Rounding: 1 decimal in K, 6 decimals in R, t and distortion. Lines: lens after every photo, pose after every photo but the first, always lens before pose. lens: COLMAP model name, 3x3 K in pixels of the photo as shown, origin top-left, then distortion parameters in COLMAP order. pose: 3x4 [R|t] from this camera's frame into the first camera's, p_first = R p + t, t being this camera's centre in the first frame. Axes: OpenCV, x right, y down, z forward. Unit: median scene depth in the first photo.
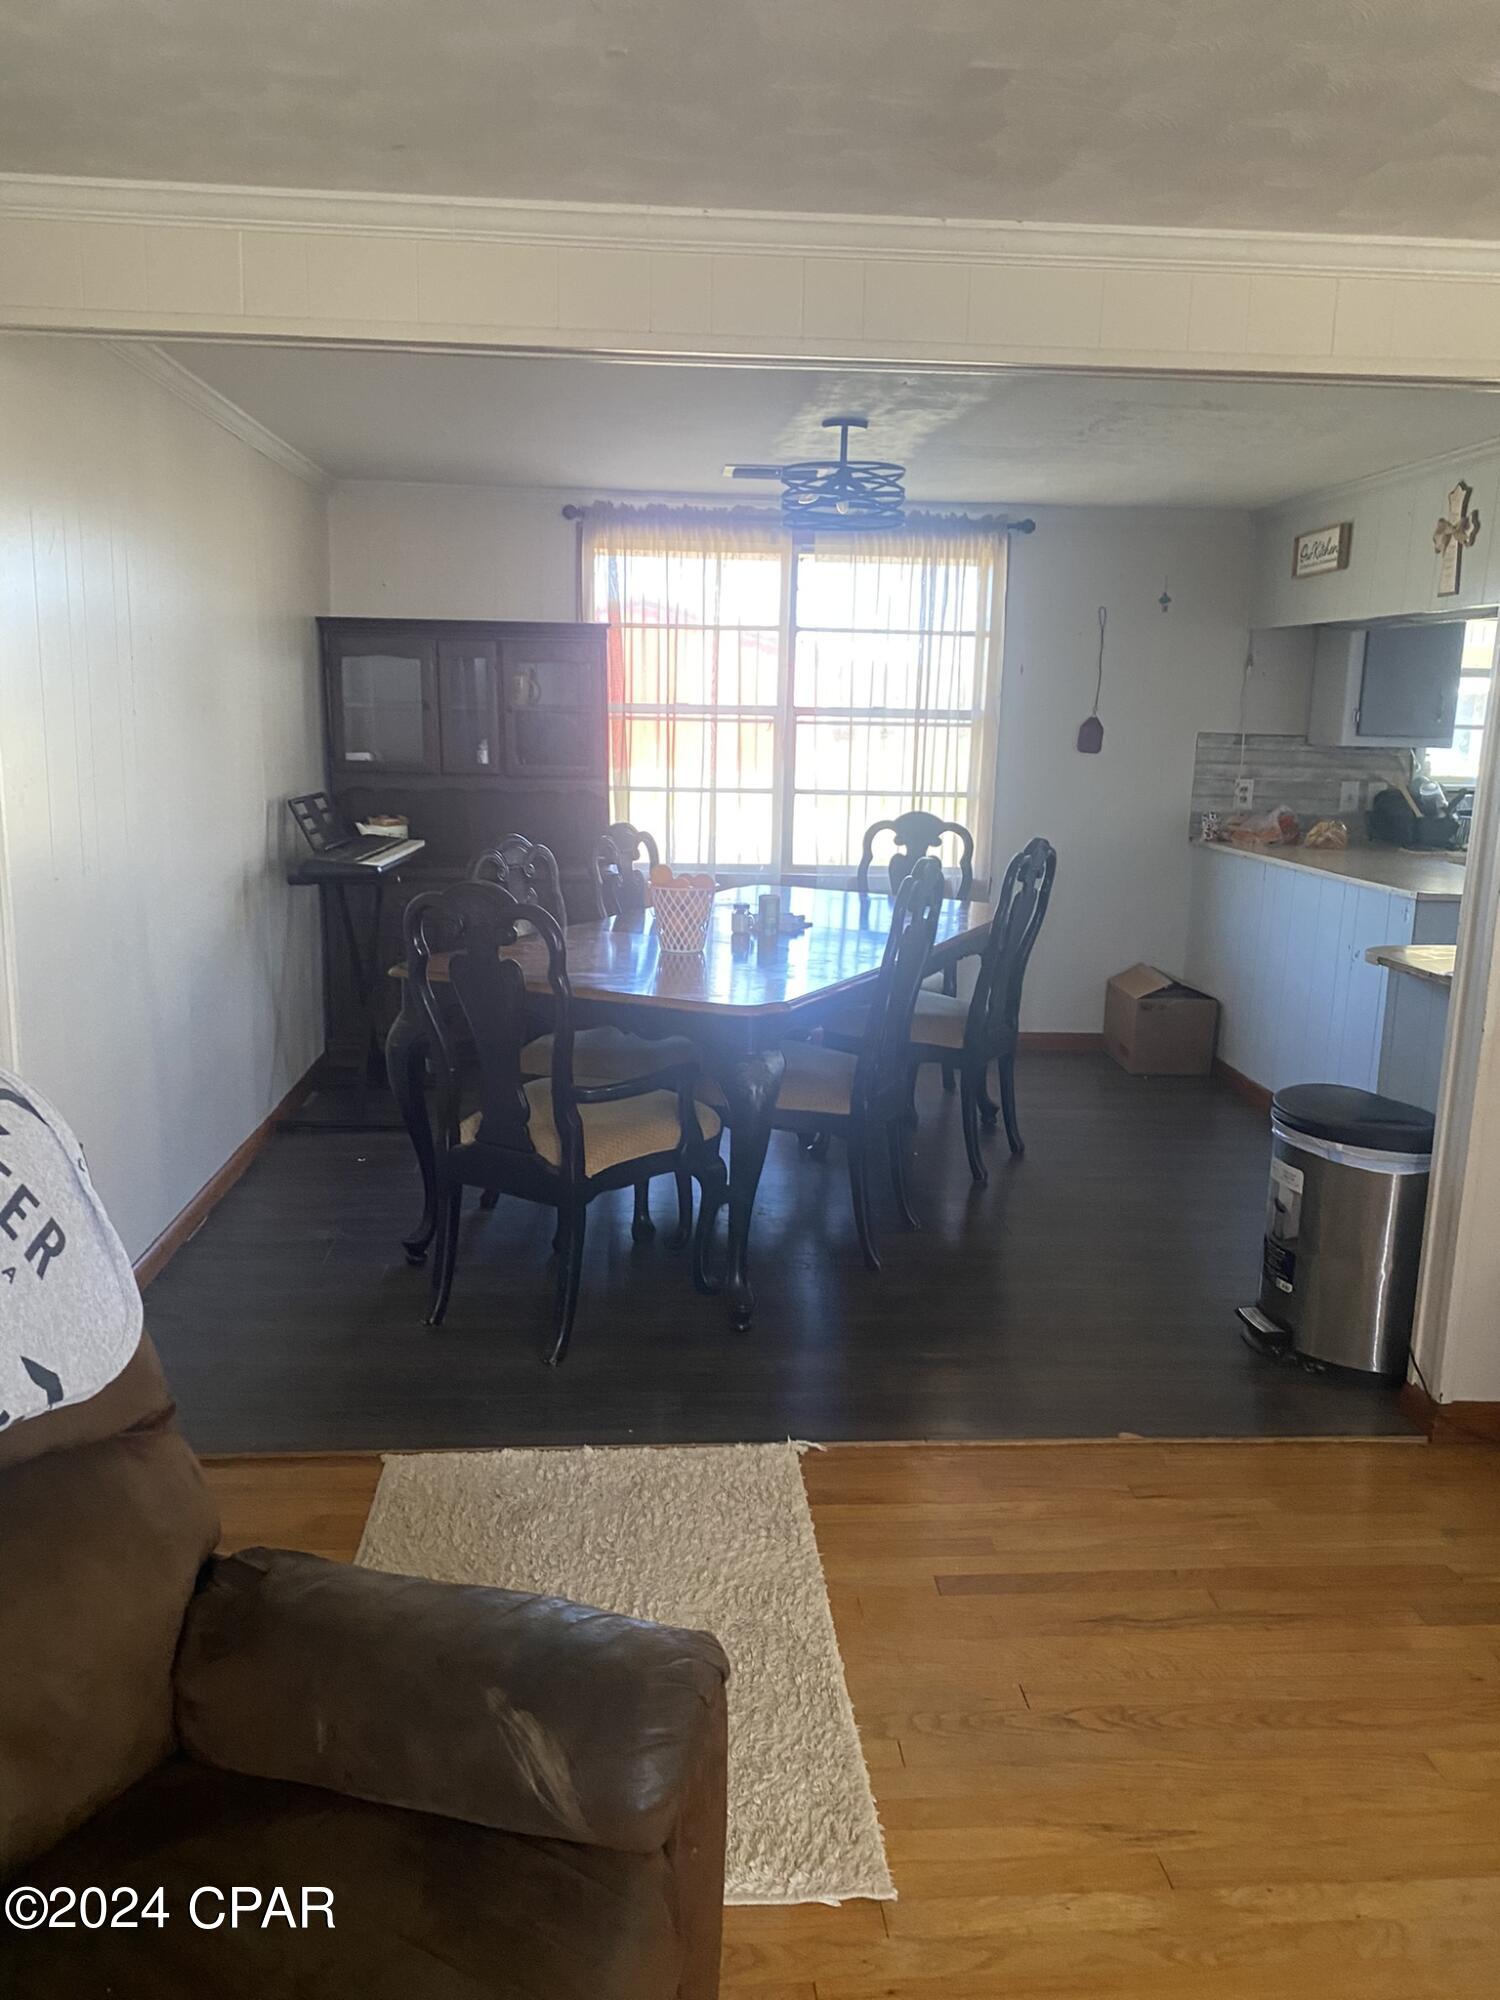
lens RADIAL K [[1516.3, 0, 754.1], [0, 1516.3, 1008.5], [0, 0, 1]] dist [0.056060, -0.105221]
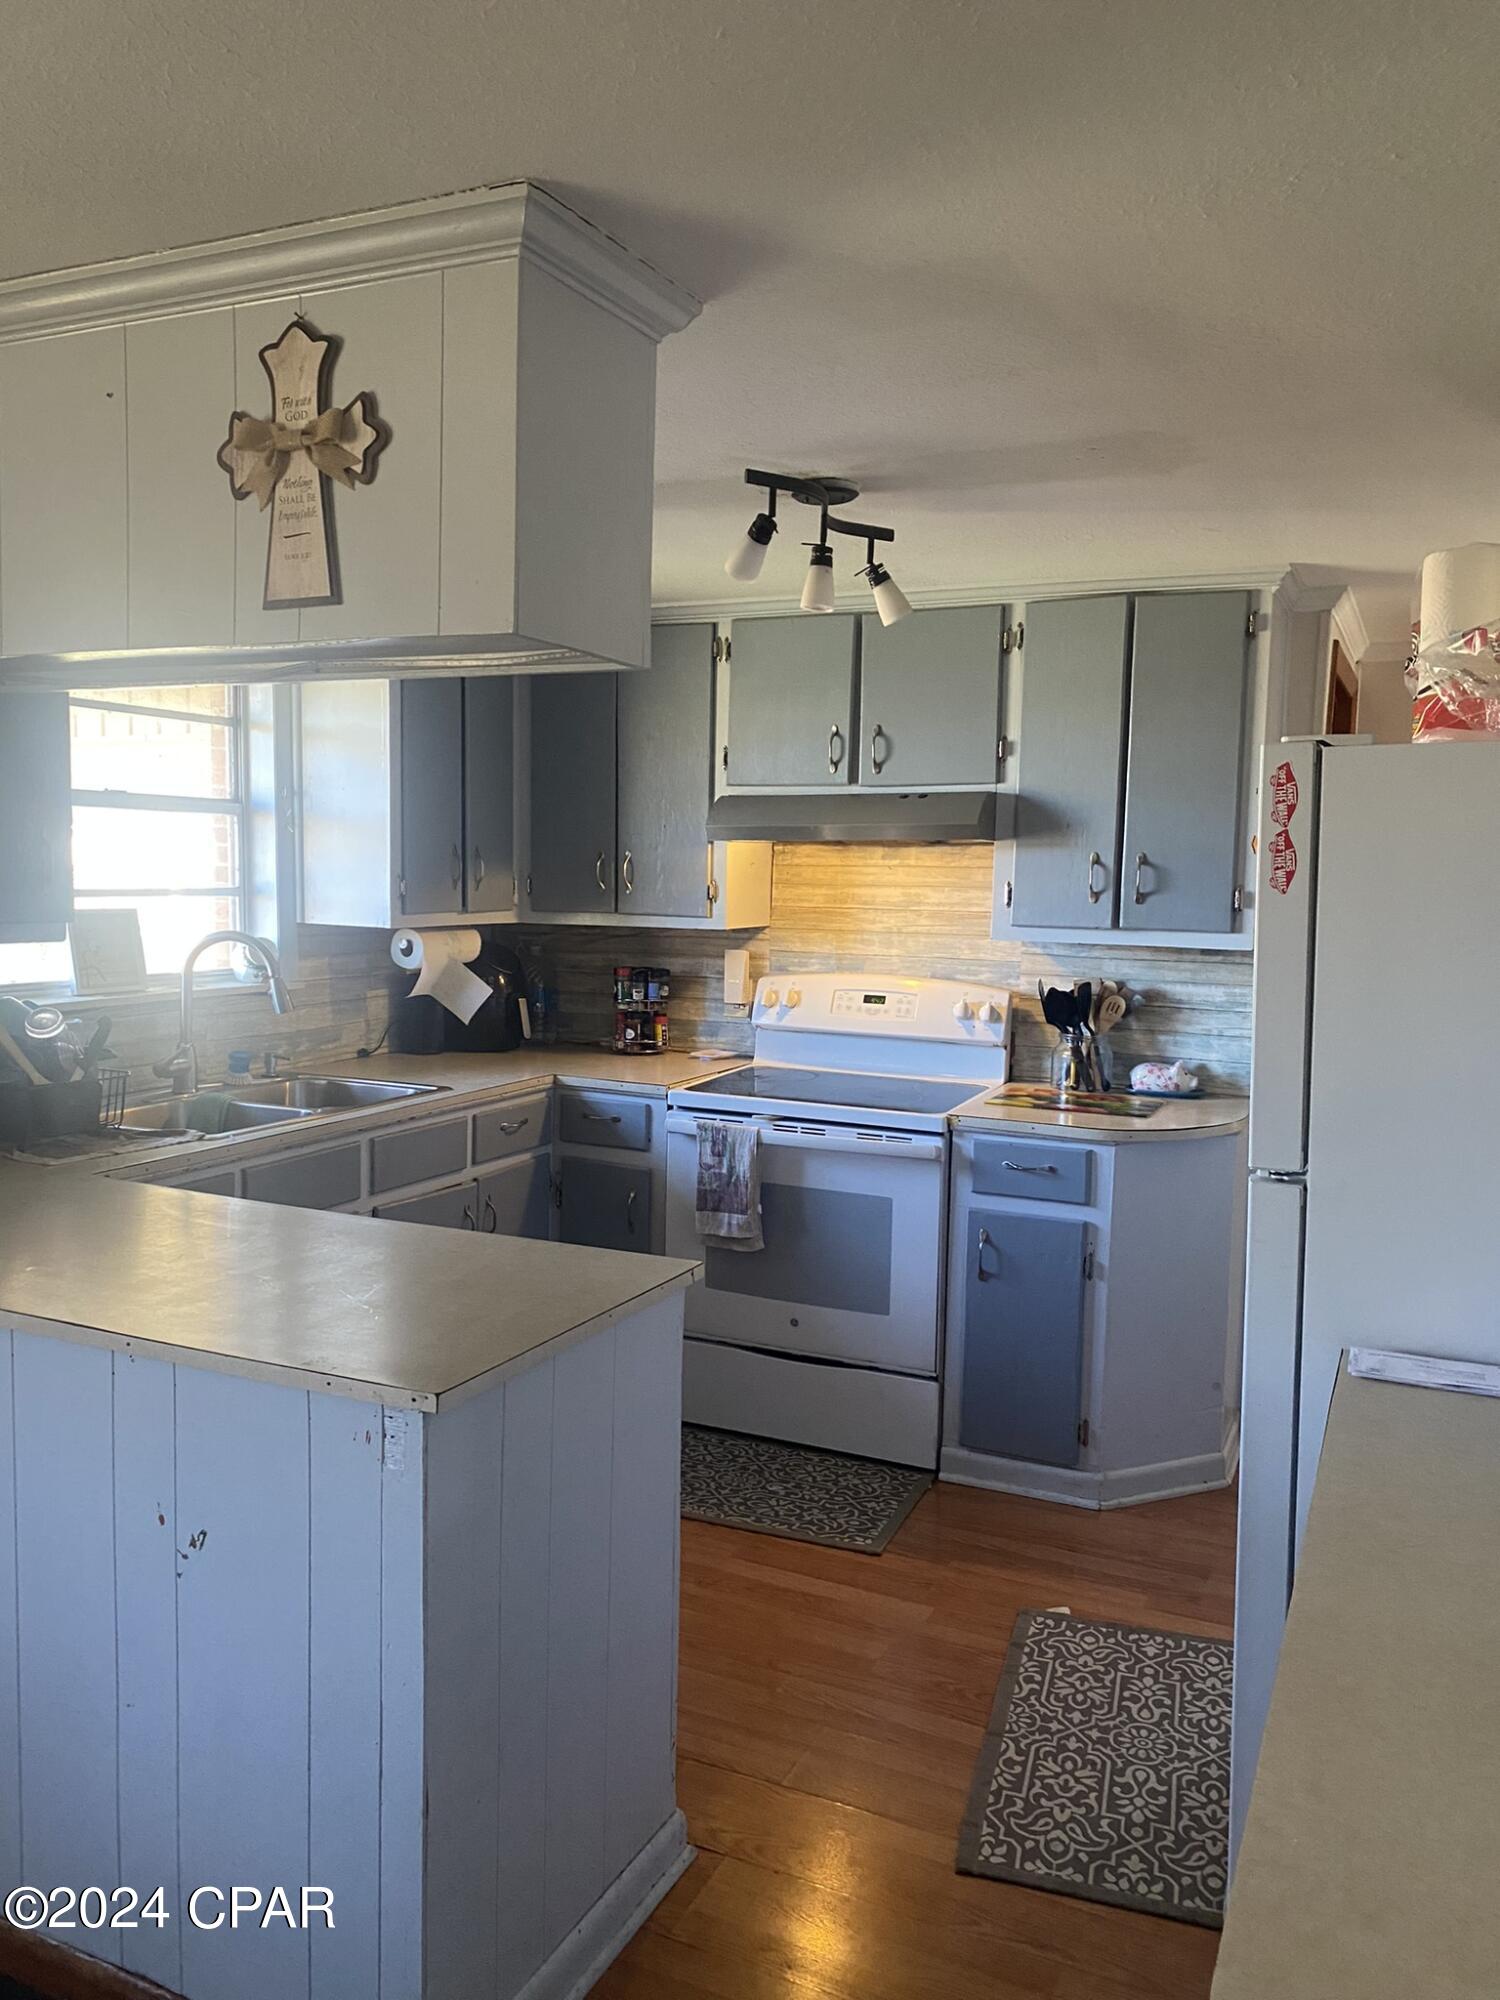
lens RADIAL K [[1516.3, 0, 754.1], [0, 1516.3, 1008.5], [0, 0, 1]] dist [0.056060, -0.105221]
pose [[0.488295, -0.096739, 0.867300, 0.119902], [0.166542, 0.985901, 0.016204, -0.116662], [-0.856640, 0.136529, 0.497522, 0.541936]]
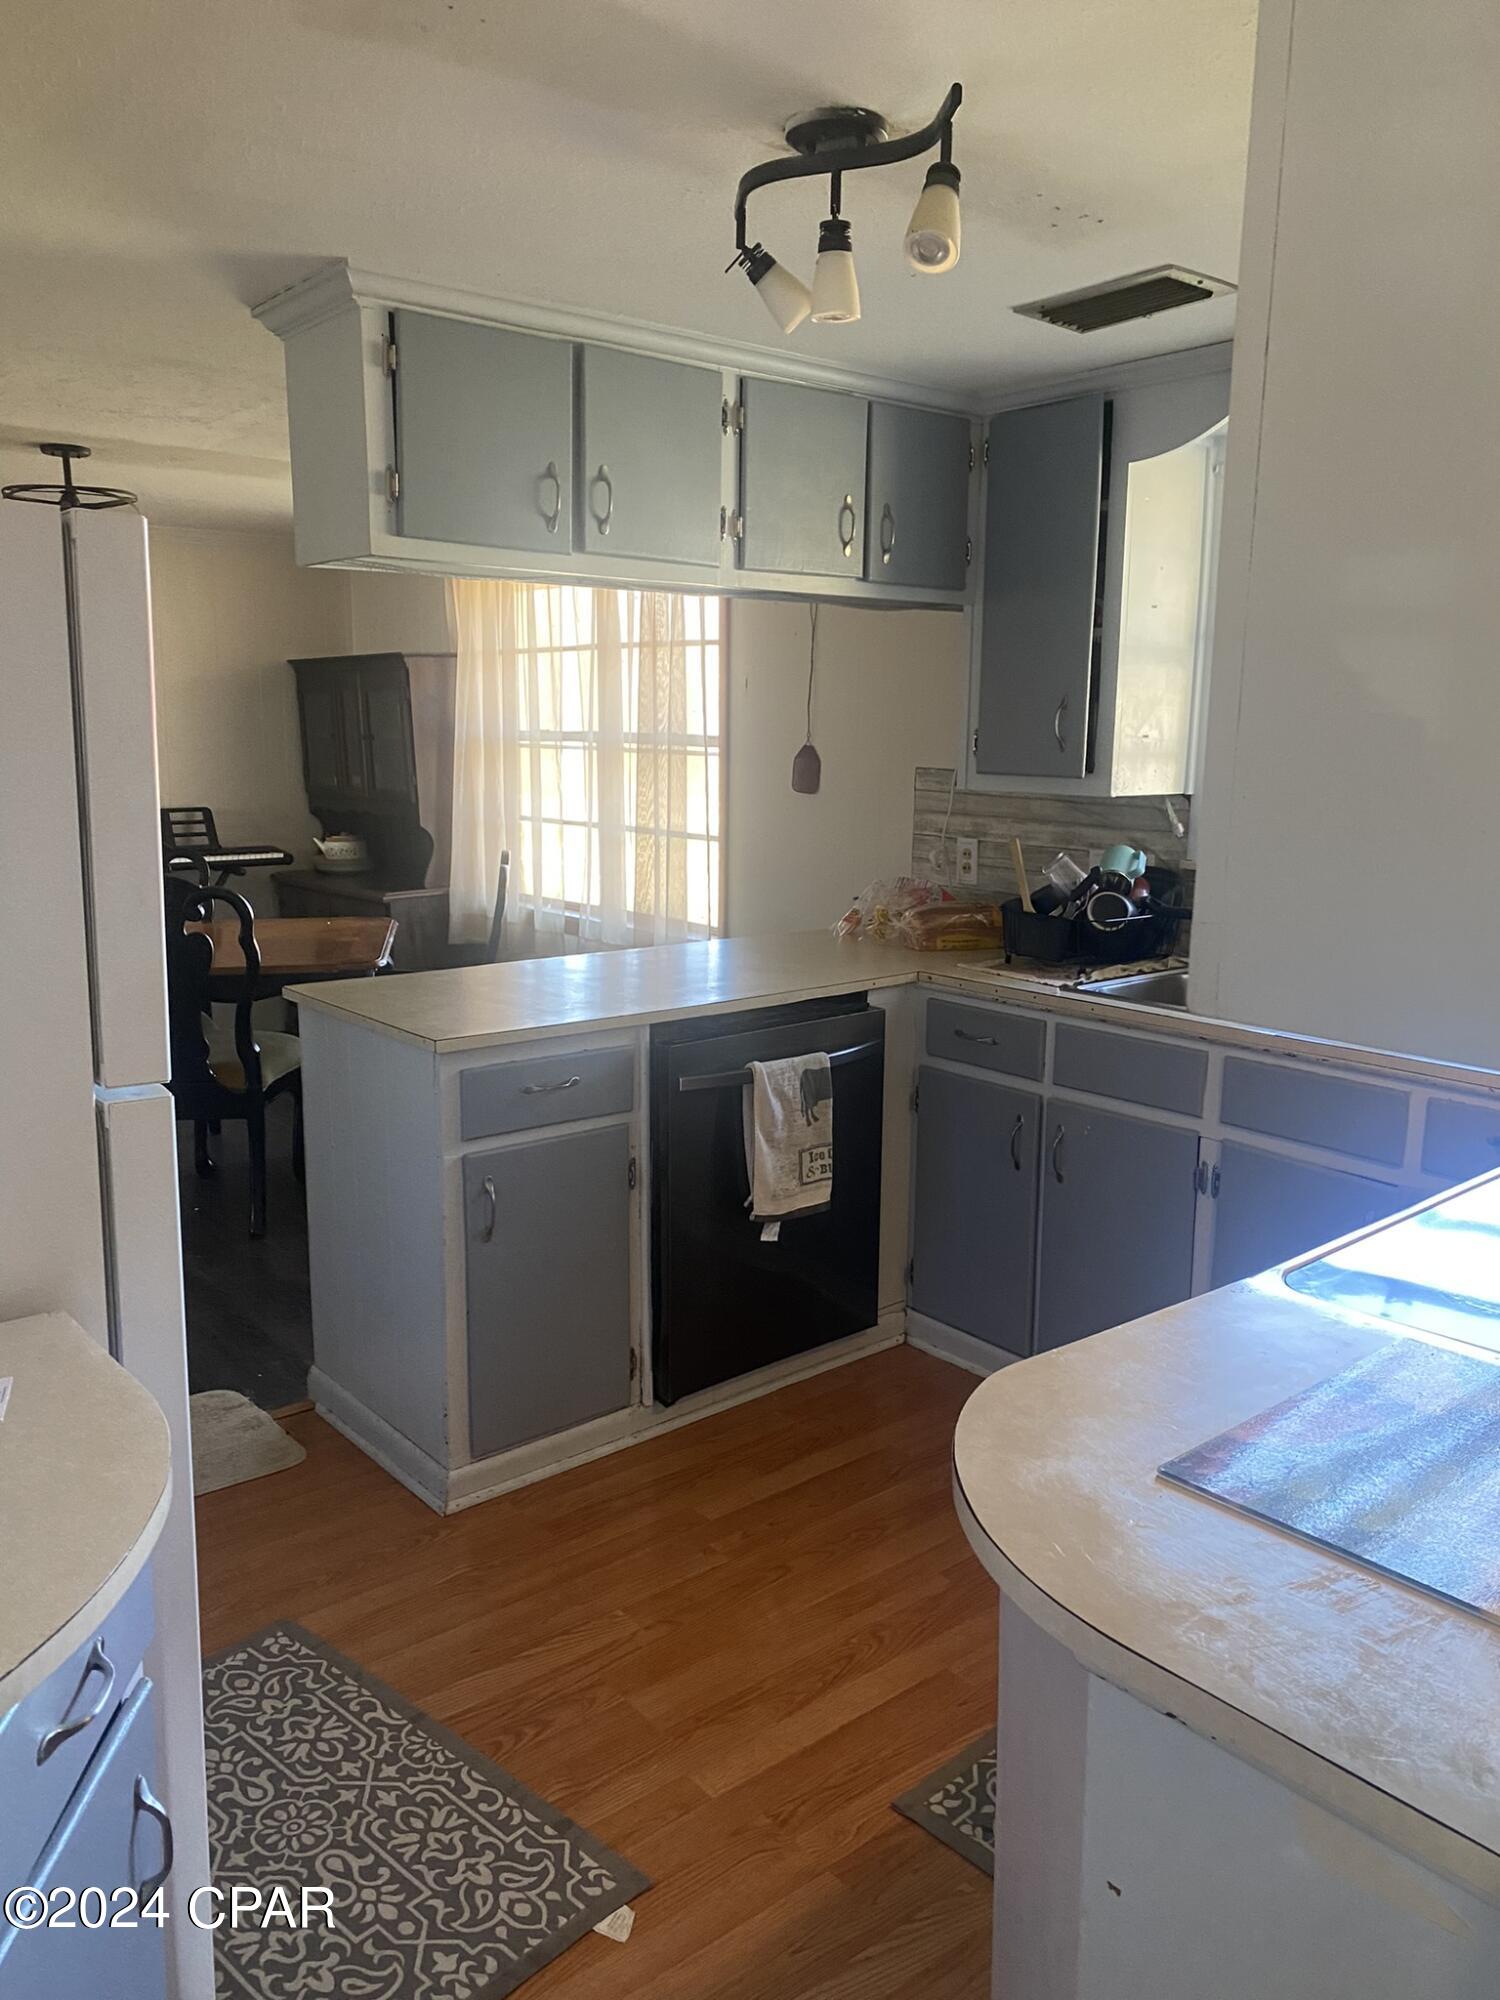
lens RADIAL K [[1516.3, 0, 754.1], [0, 1516.3, 1008.5], [0, 0, 1]] dist [0.056060, -0.105221]
pose [[0.578199, 0.135491, -0.804567, 0.825758], [-0.160937, 0.985680, 0.050334, -0.097806], [0.799866, 0.100381, 0.591725, 0.554834]]
